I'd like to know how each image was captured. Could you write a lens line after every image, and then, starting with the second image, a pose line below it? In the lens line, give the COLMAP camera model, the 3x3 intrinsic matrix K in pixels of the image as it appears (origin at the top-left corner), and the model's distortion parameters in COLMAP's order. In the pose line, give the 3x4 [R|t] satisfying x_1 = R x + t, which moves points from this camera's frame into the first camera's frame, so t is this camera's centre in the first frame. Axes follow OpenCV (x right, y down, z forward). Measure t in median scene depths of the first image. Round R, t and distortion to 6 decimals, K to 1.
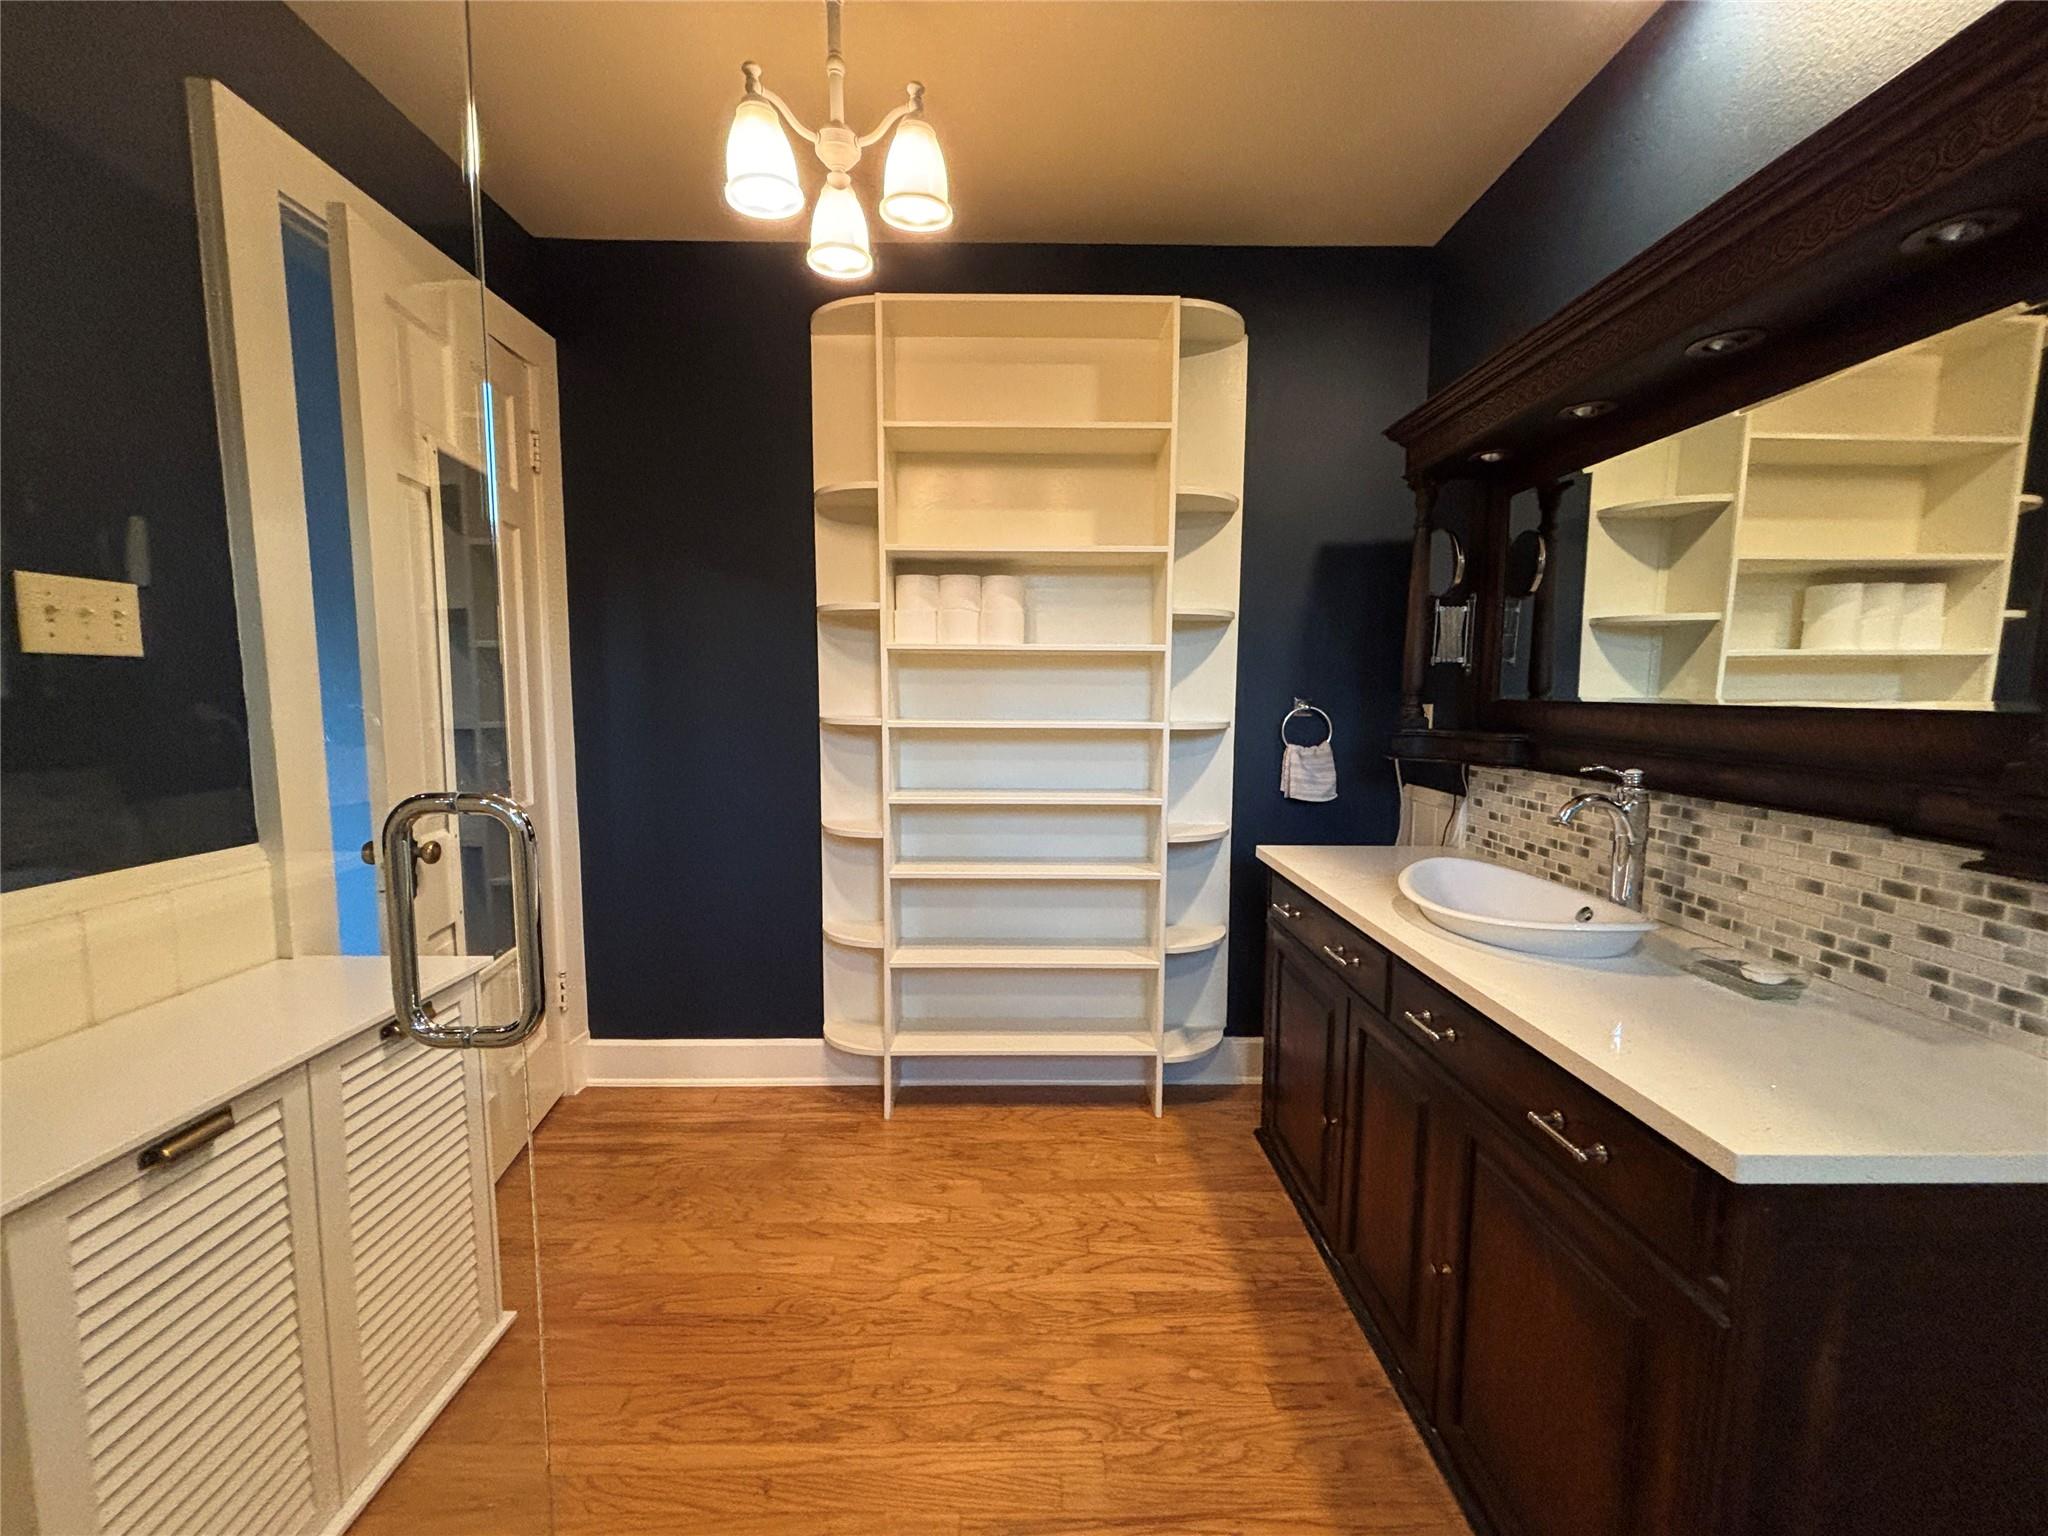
lens RADIAL K [[830.7, 0, 1032.3], [0, 830.7, 769.5], [0, 0, 1]] dist [-0.000738, -0.000104]
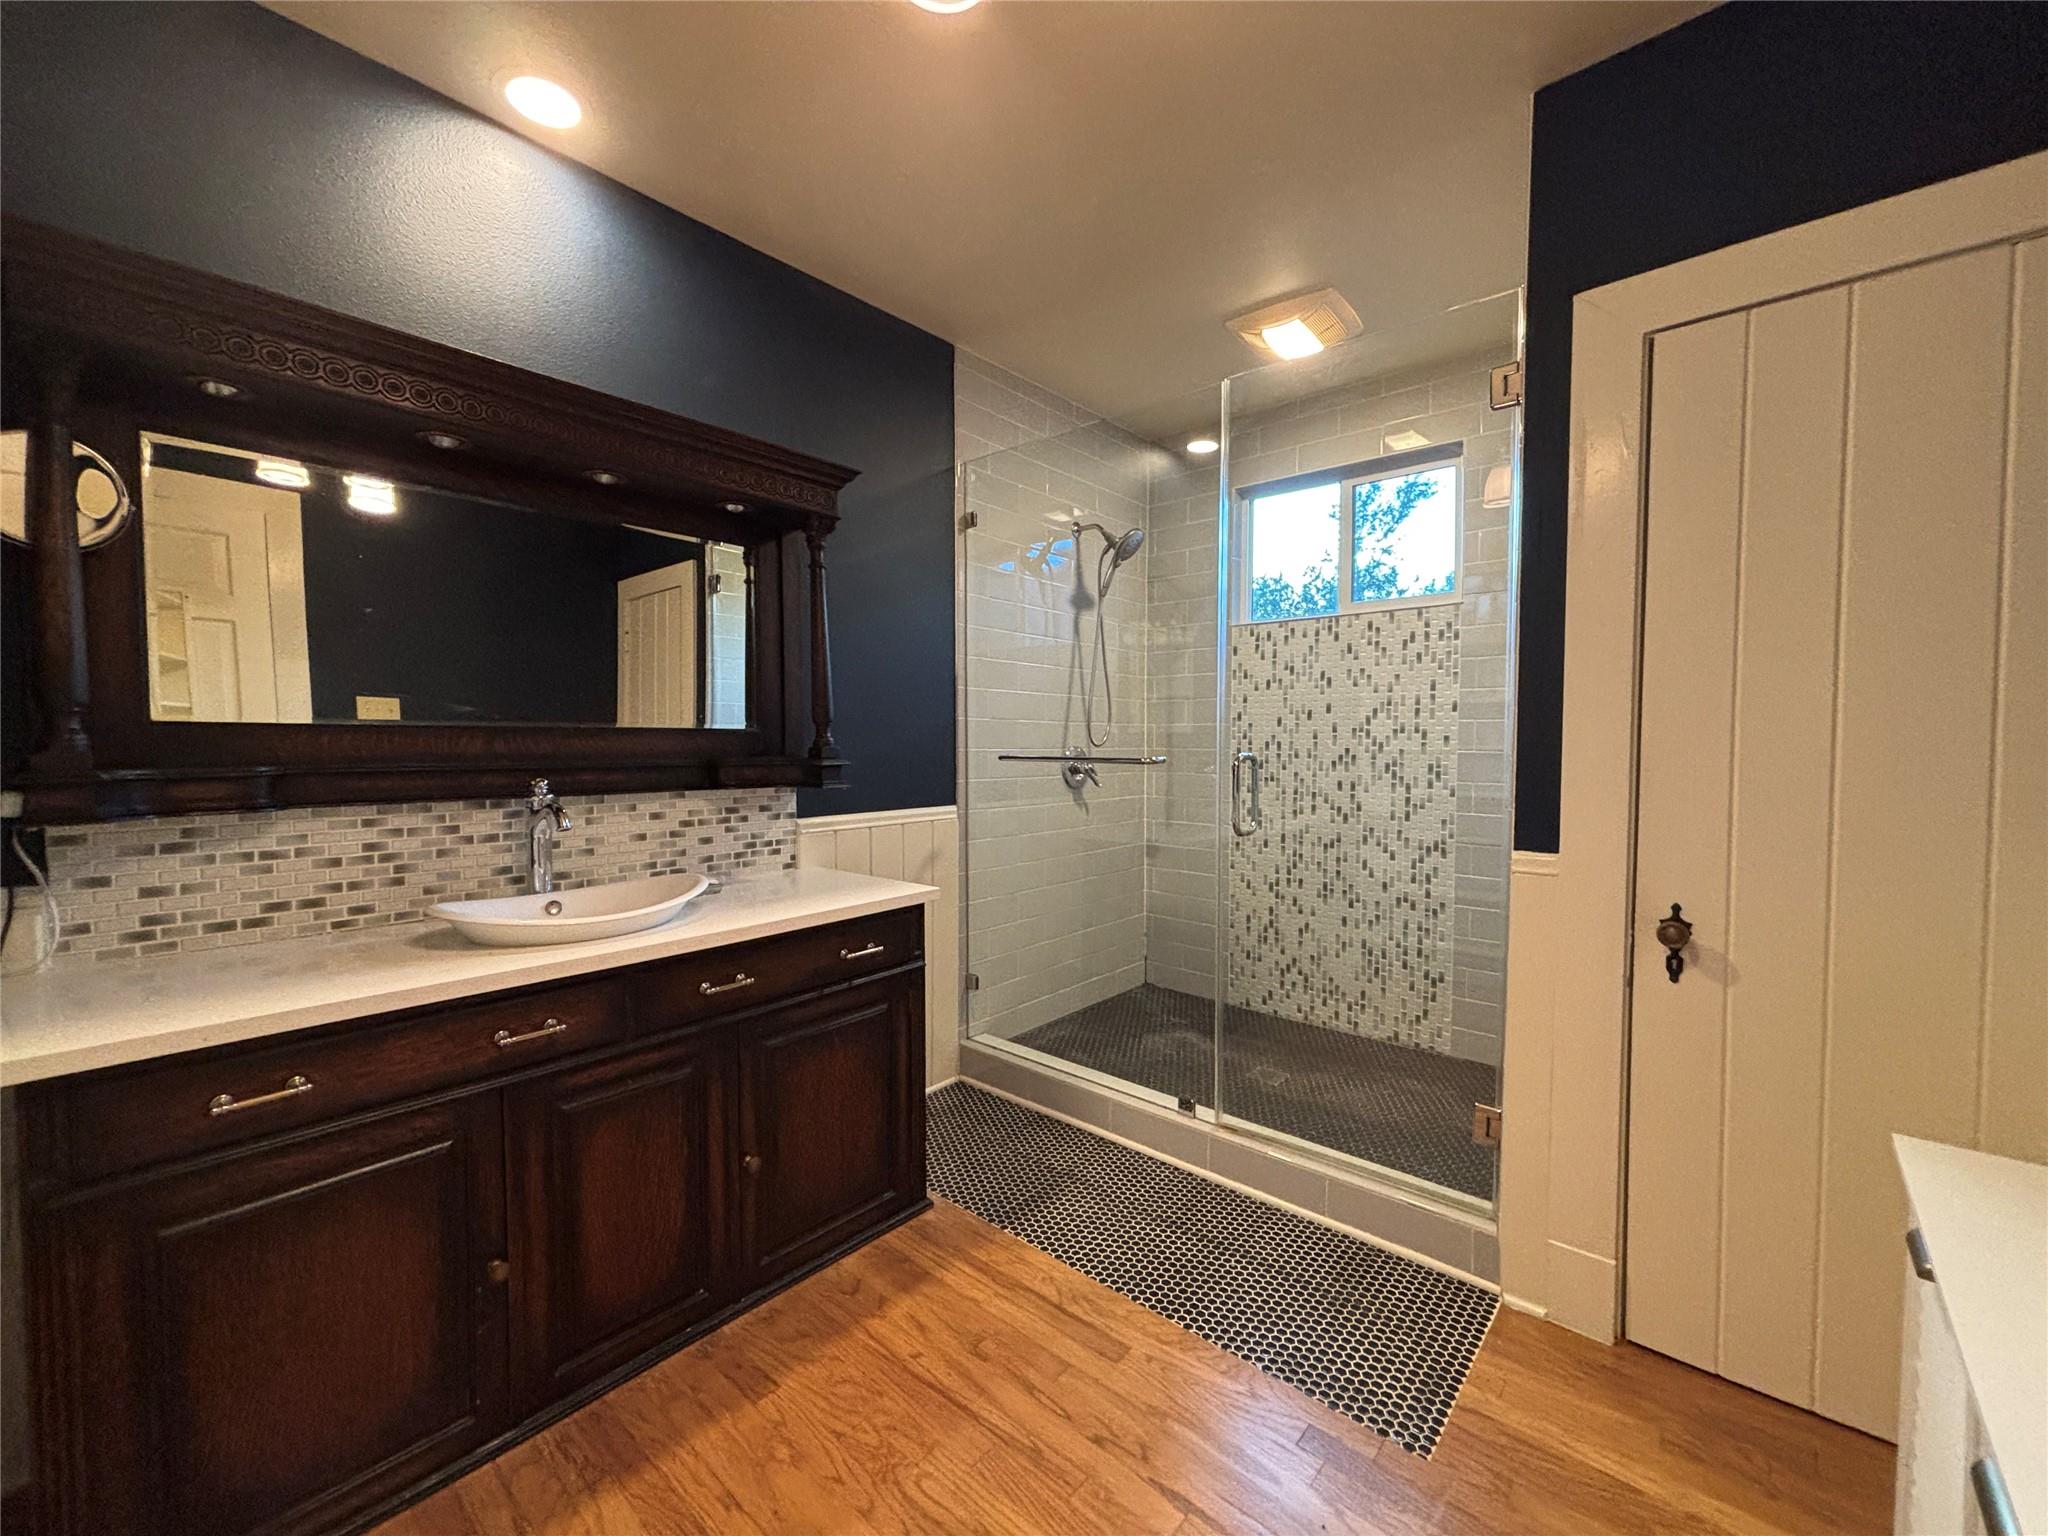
lens RADIAL K [[830.7, 0, 1029.1], [0, 830.7, 773.4], [0, 0, 1]] dist [-0.000738, -0.000104]
pose [[-0.745524, -0.032020, 0.665709, -0.524780], [0.060474, 0.991475, 0.115413, -0.092208], [-0.663729, 0.126301, -0.737232, 1.239572]]
